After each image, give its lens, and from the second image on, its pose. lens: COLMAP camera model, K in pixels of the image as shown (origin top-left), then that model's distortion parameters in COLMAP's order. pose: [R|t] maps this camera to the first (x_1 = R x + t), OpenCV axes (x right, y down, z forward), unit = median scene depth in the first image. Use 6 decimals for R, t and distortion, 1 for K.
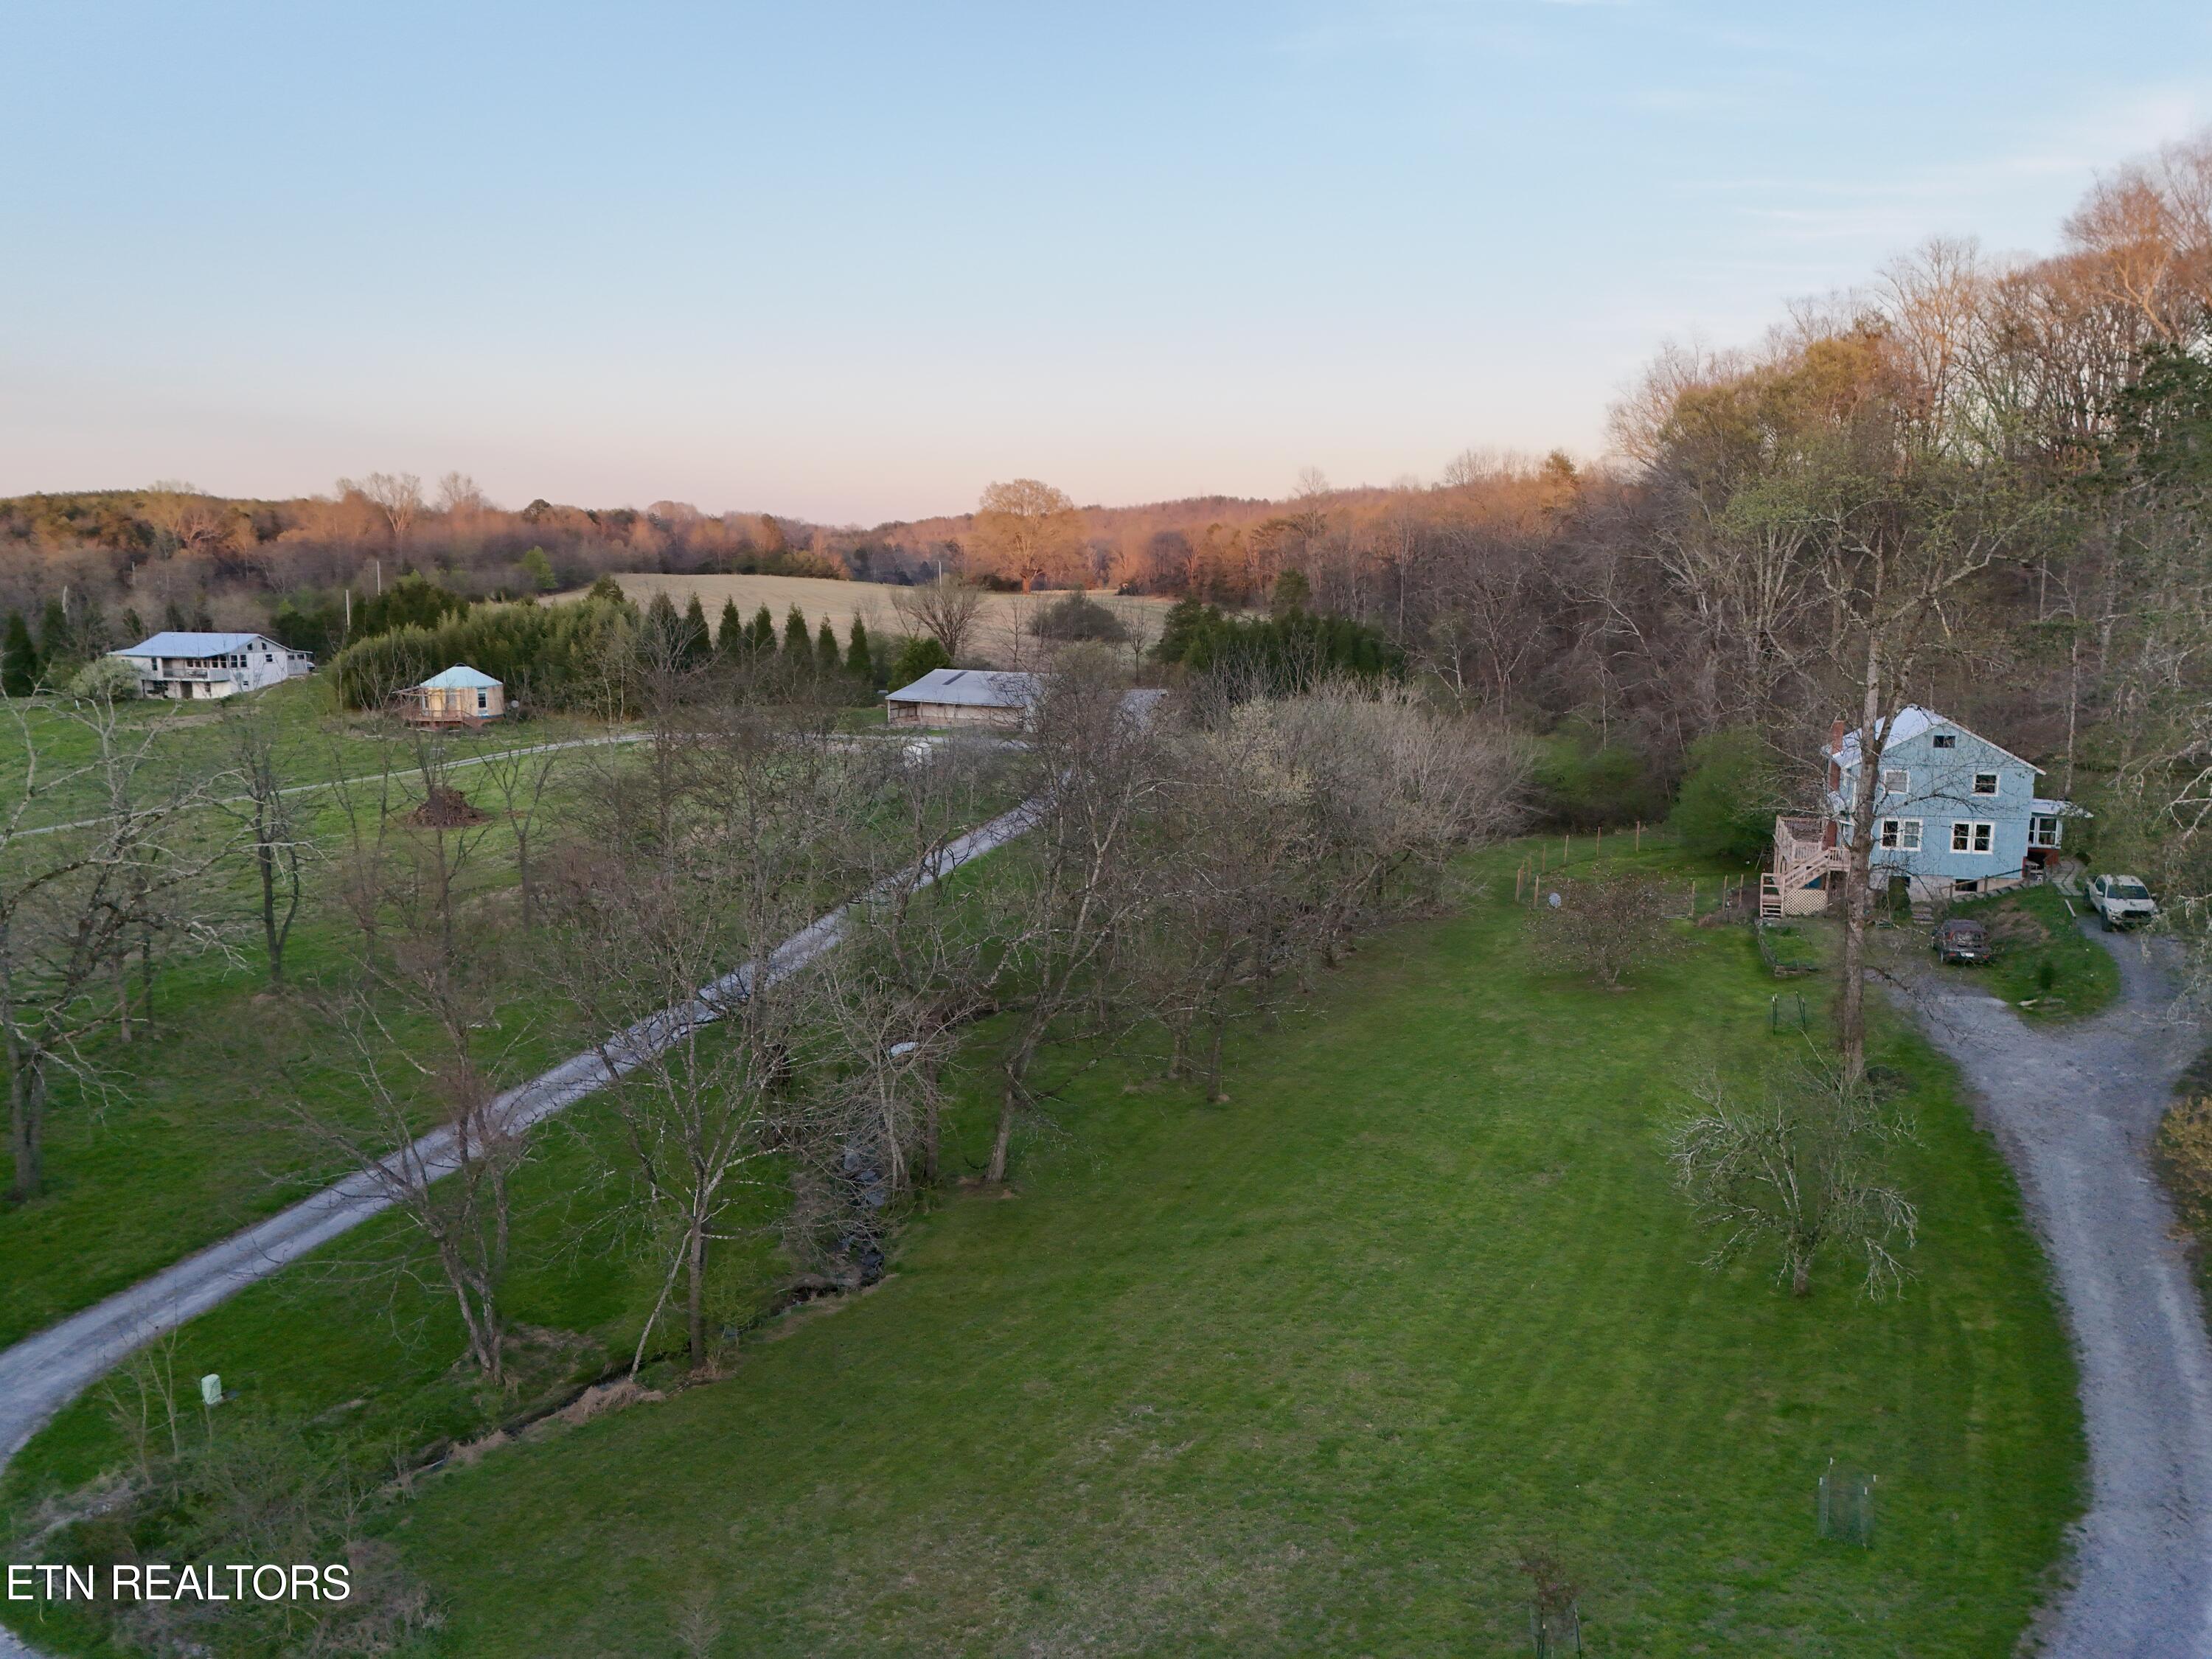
lens RADIAL K [[1560.7, 0, 1117.0], [0, 1560.7, 831.5], [0, 0, 1]] dist [0.020698, -0.044682]
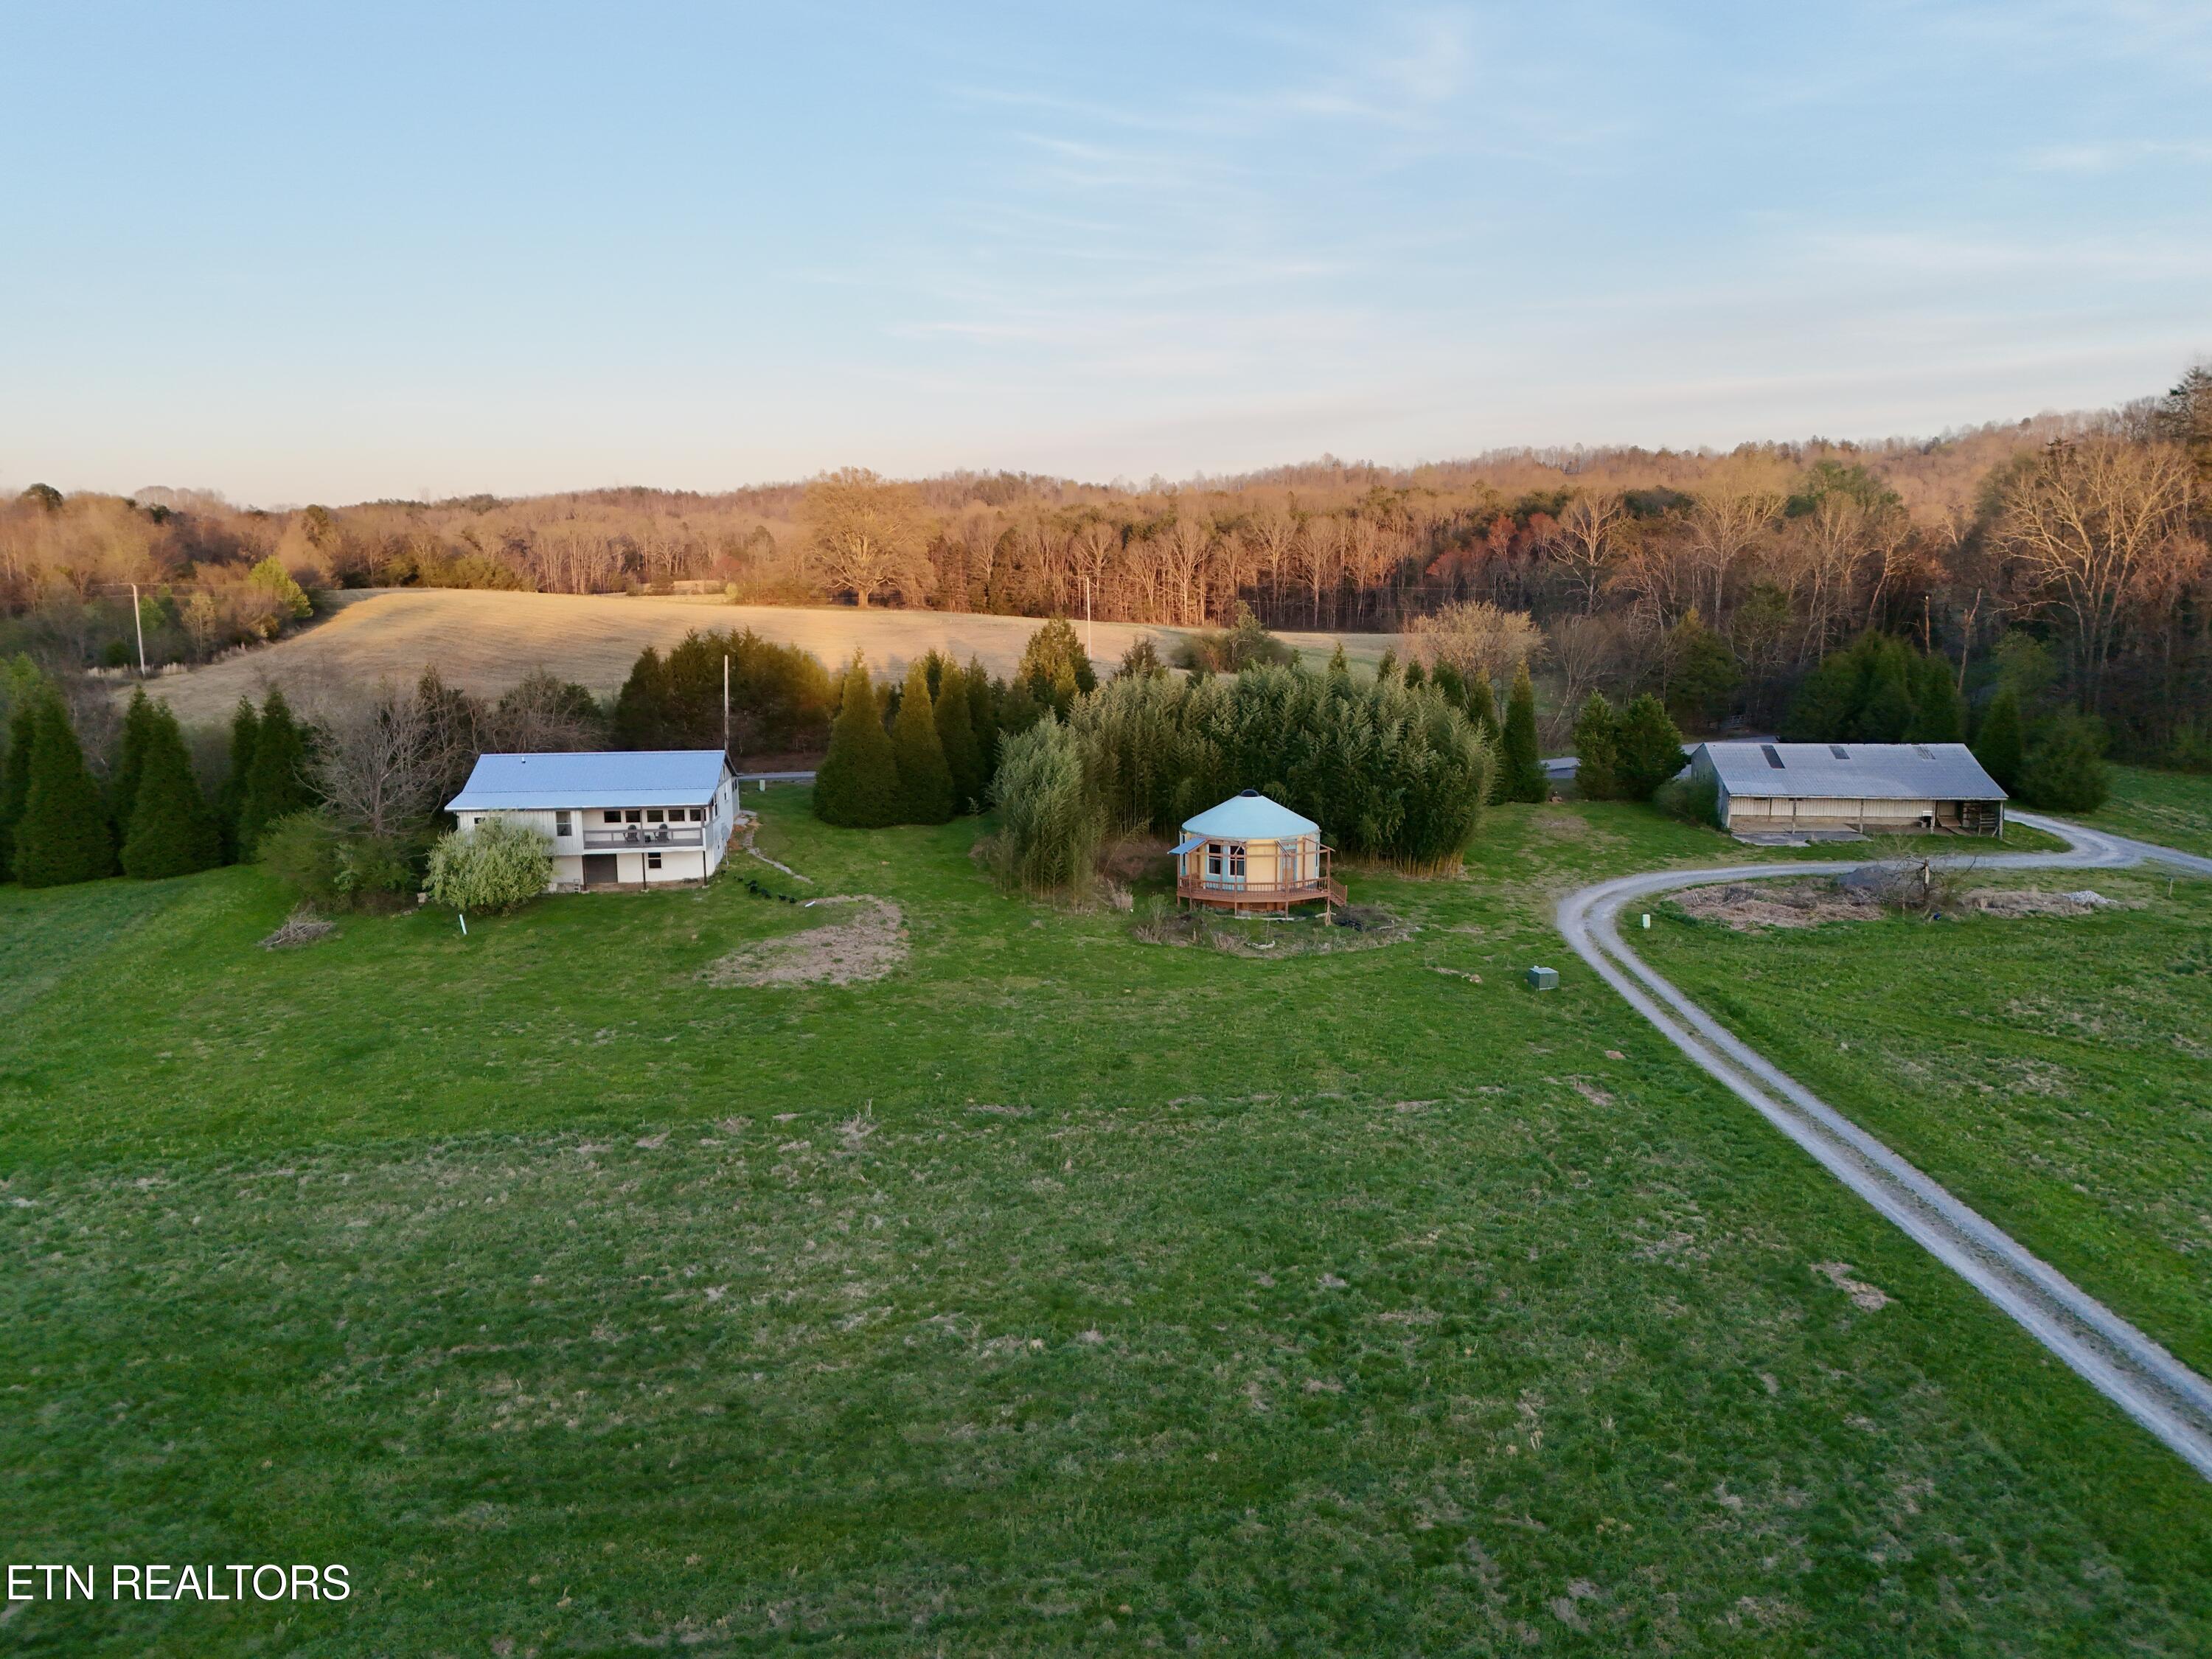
lens RADIAL K [[1560.7, 0, 1121.9], [0, 1560.7, 826.1], [0, 0, 1]] dist [0.020698, -0.044682]
pose [[0.909673, -0.072415, 0.408963, -0.704139], [0.072122, 0.997265, 0.016161, -0.109412], [-0.409015, 0.014793, 0.912408, 0.504841]]
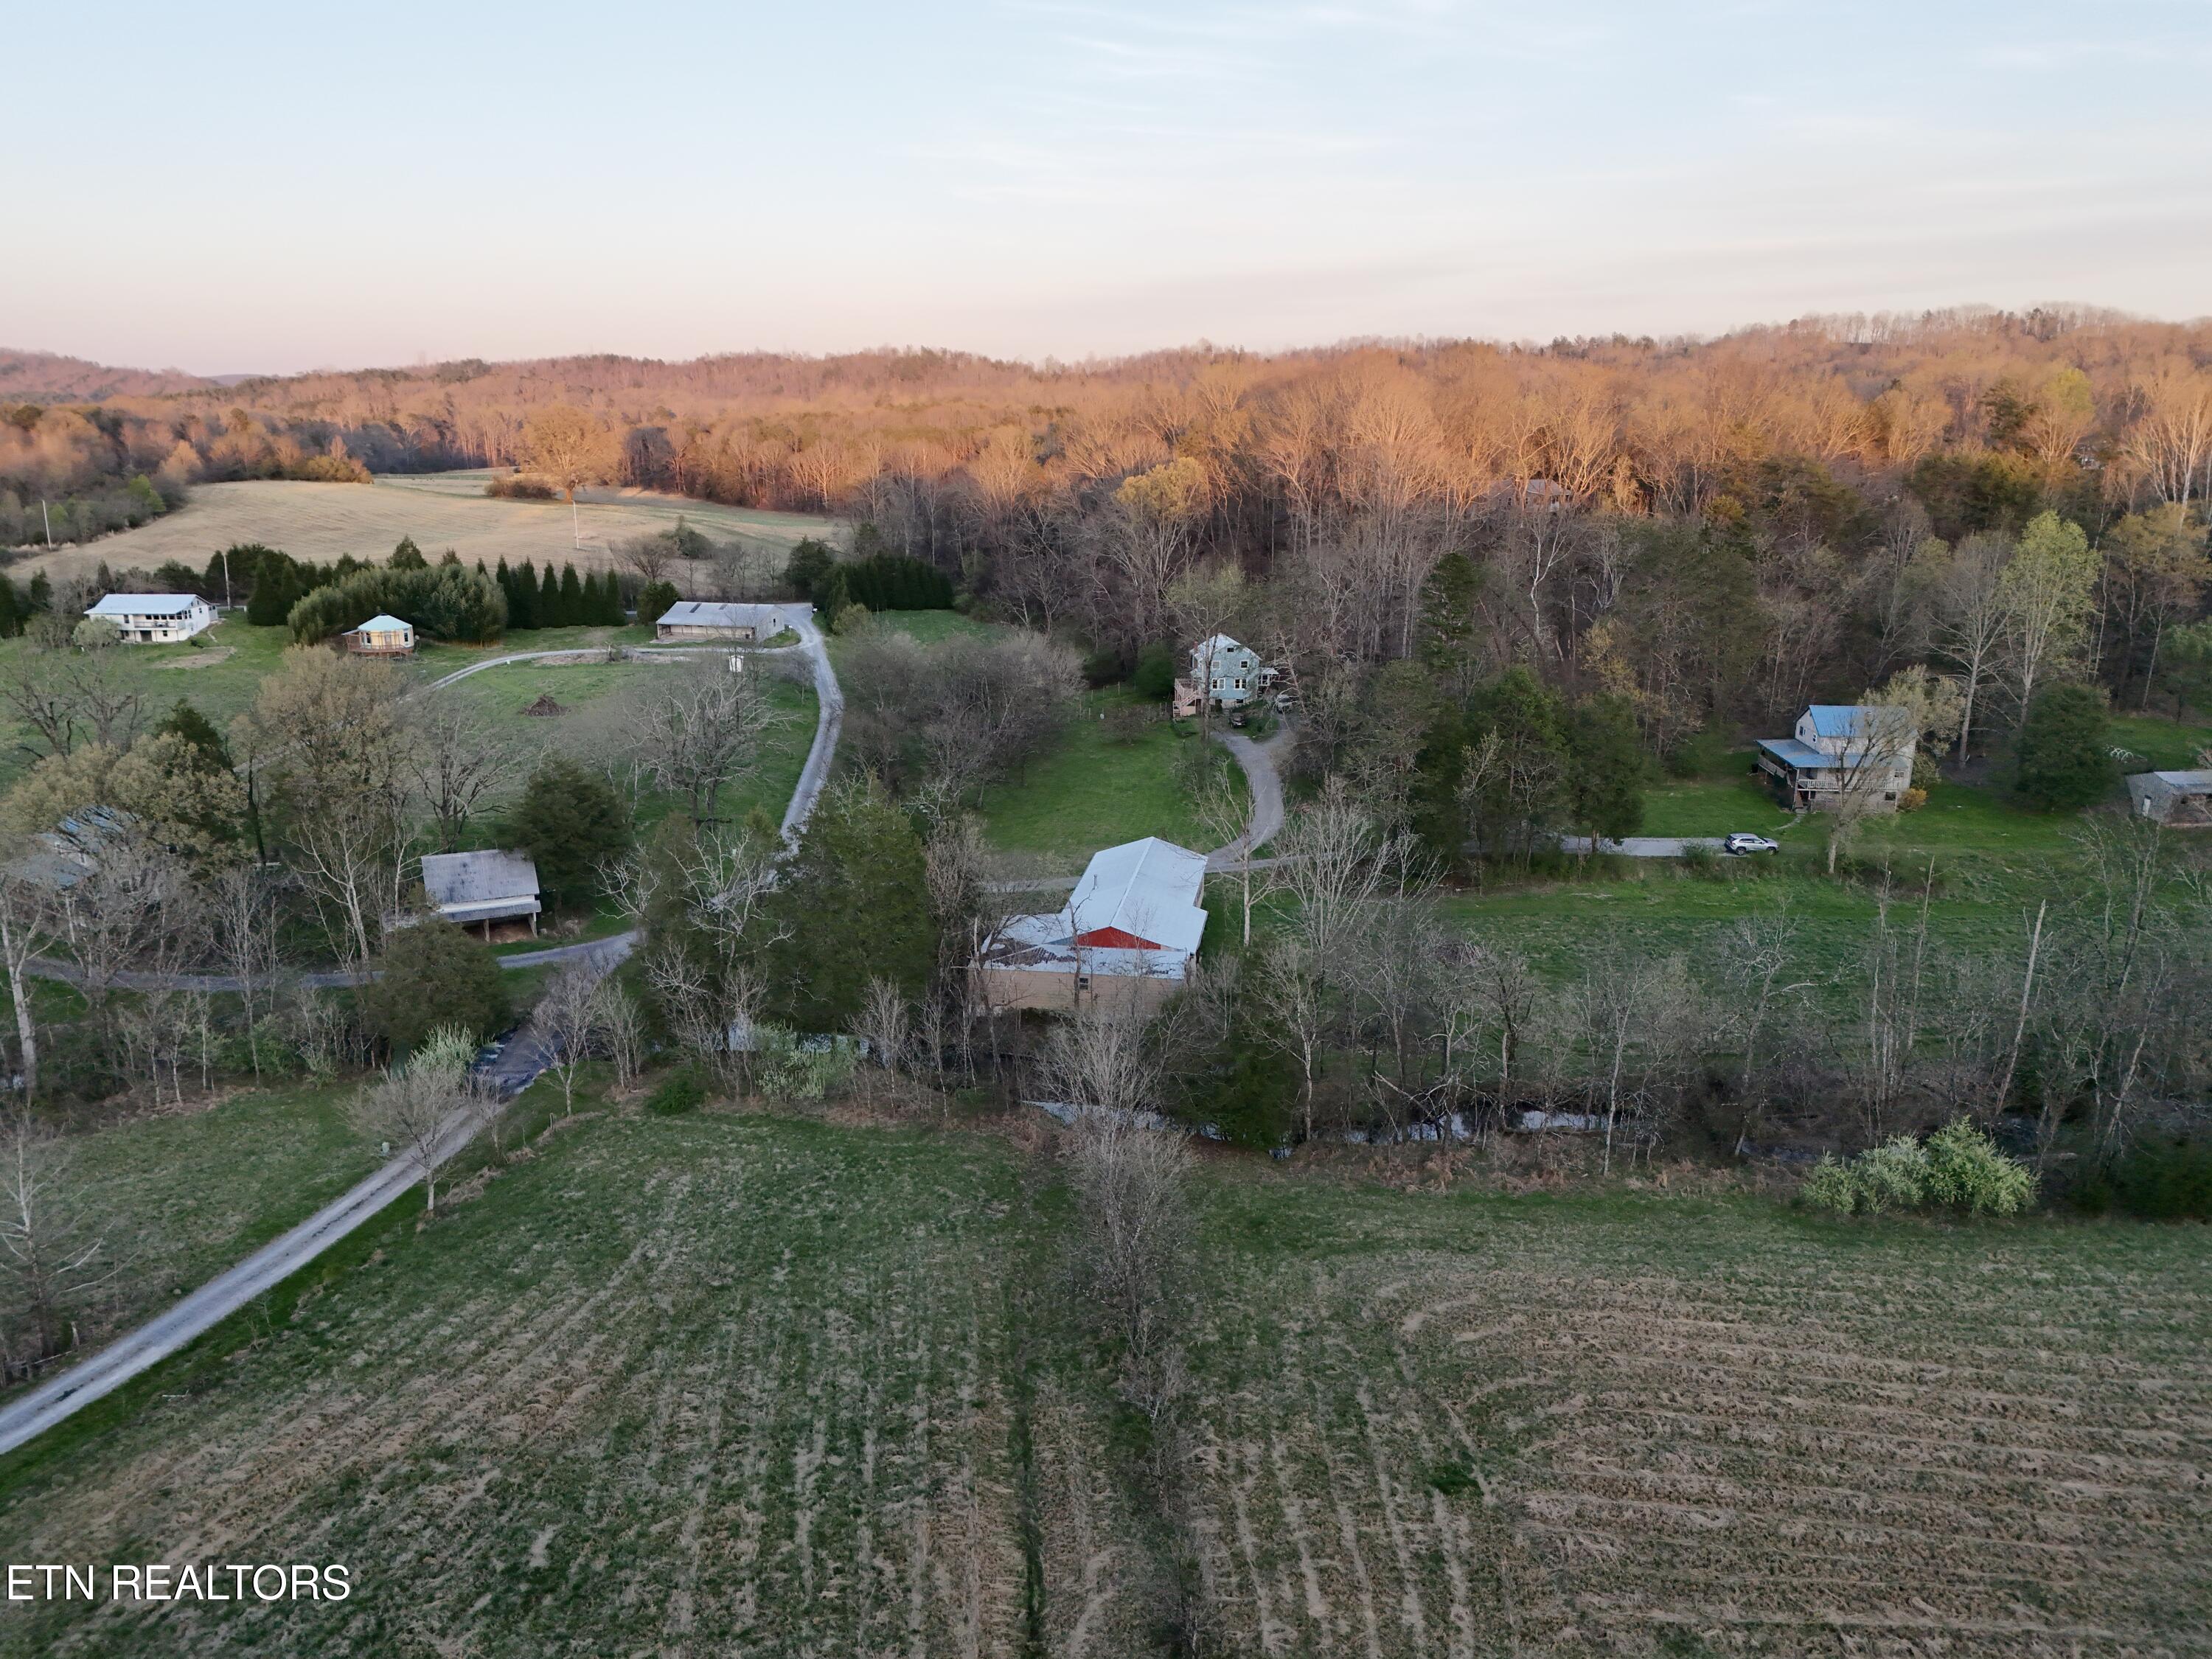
lens RADIAL K [[1560.7, 0, 1100.7], [0, 1560.7, 812.5], [0, 0, 1]] dist [0.020698, -0.044682]
pose [[0.927837, -0.083591, 0.363499, -0.344568], [0.051971, 0.994030, 0.095934, -0.023393], [-0.369348, -0.070120, 0.926642, -0.721445]]
